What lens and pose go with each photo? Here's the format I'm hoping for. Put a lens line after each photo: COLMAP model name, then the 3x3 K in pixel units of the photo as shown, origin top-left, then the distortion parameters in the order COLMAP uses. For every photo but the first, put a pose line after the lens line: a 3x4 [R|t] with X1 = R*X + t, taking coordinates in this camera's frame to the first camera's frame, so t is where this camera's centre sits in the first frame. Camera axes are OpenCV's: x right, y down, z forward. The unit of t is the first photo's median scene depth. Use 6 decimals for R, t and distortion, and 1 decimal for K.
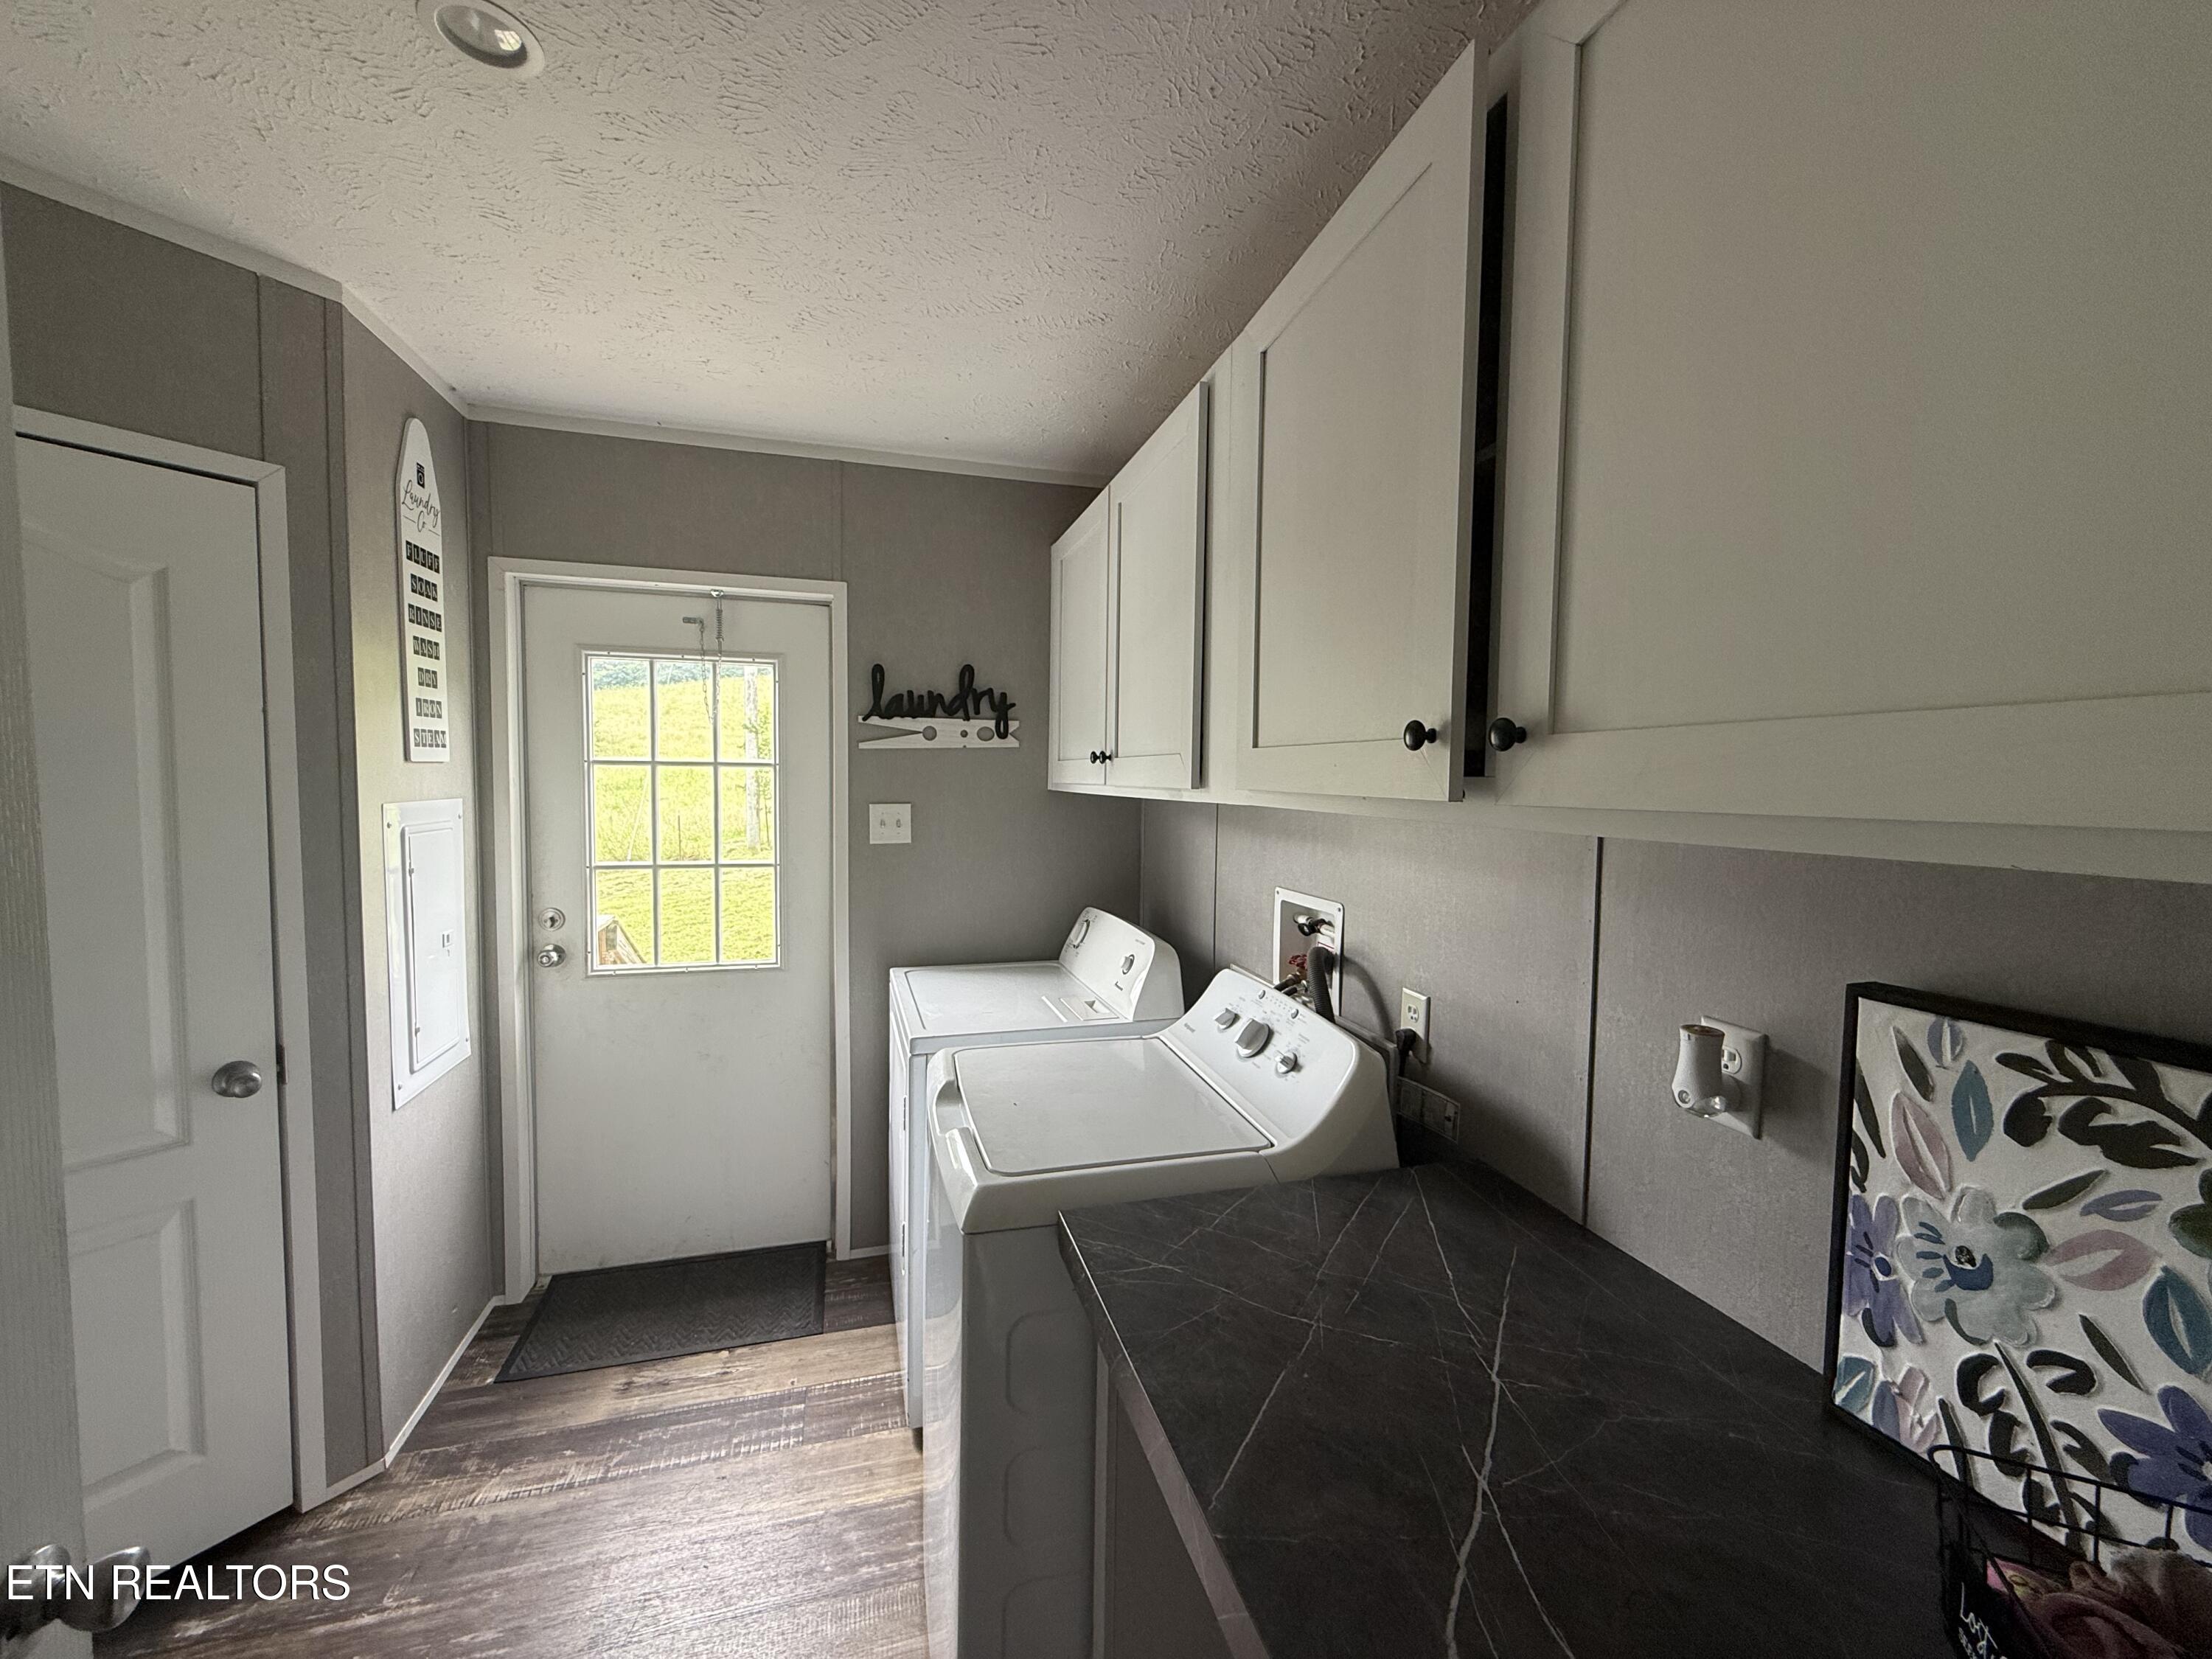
lens RADIAL K [[886.2, 0, 1099.6], [0, 886.2, 827.2], [0, 0, 1]] dist [0.003842, -0.000389]
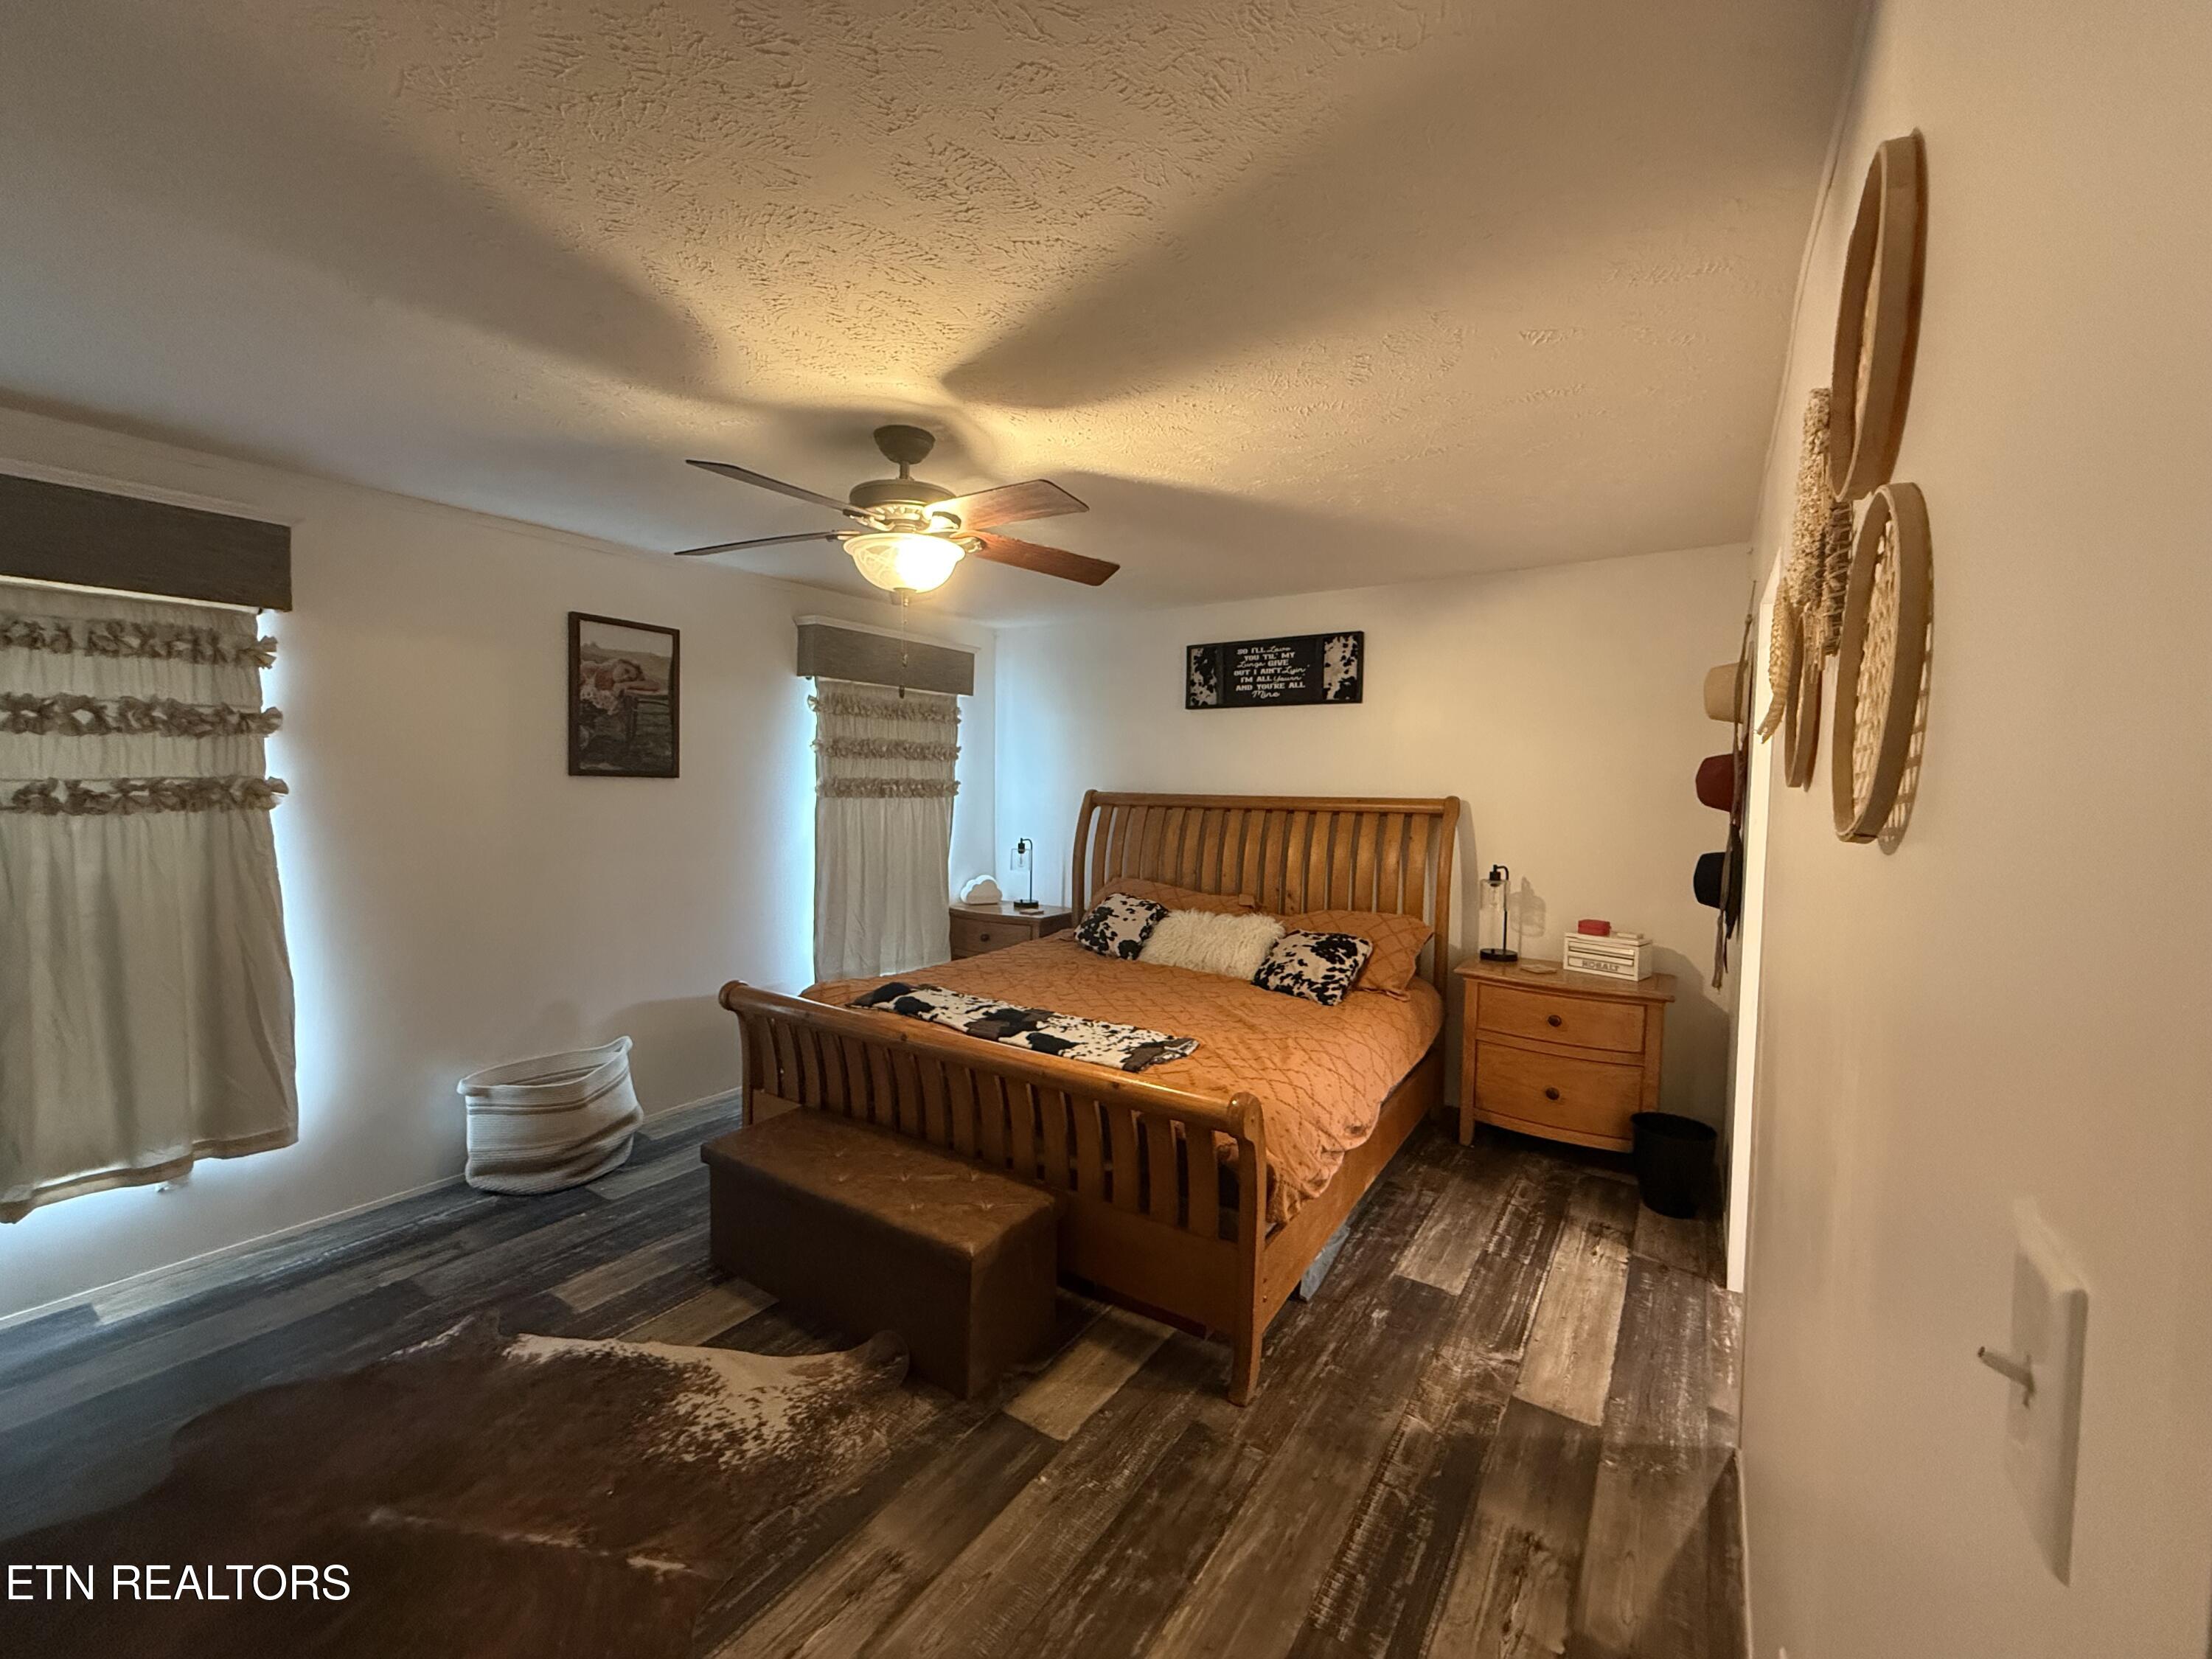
lens RADIAL K [[886.2, 0, 1095.7], [0, 886.2, 828.8], [0, 0, 1]] dist [0.003842, -0.000389]
pose [[-0.770060, 0.015530, -0.637782, 0.322397], [-0.060660, 0.993392, 0.097431, -0.086875], [0.635081, 0.113715, -0.764030, 1.448642]]
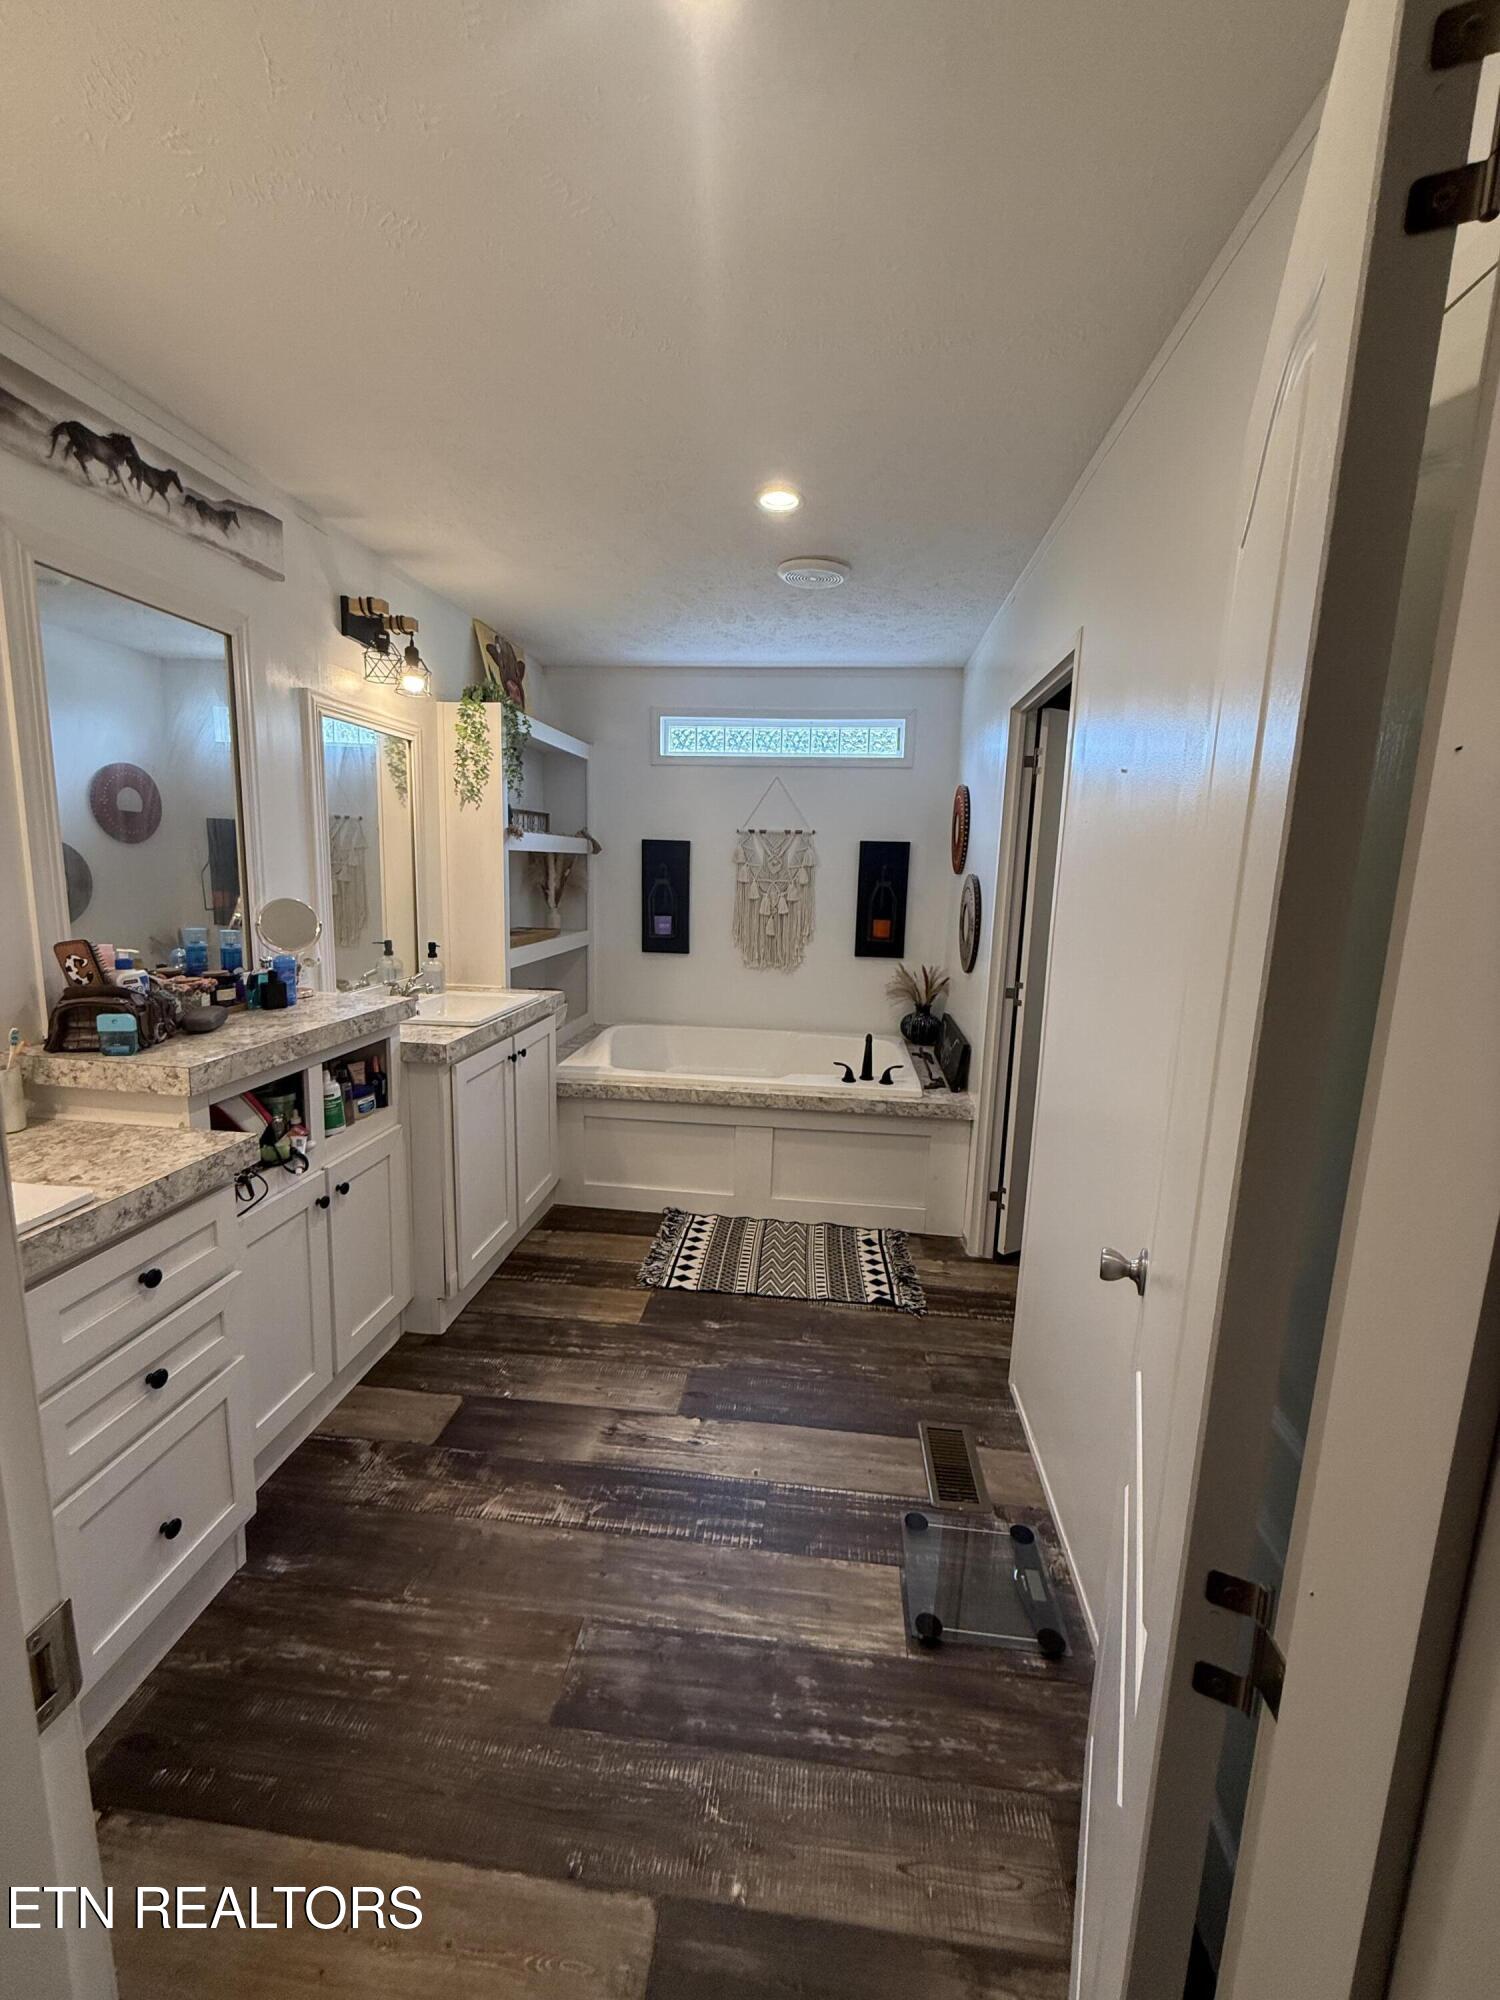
lens RADIAL K [[801.3, 0, 749.1], [0, 801.3, 1000.0], [0, 0, 1]] dist [0.003842, -0.000389]
pose [[0.926932, 0.072254, -0.368208, -0.068491], [-0.032076, 0.992951, 0.114101, -0.000886], [0.373857, -0.093953, 0.922715, 0.247423]]
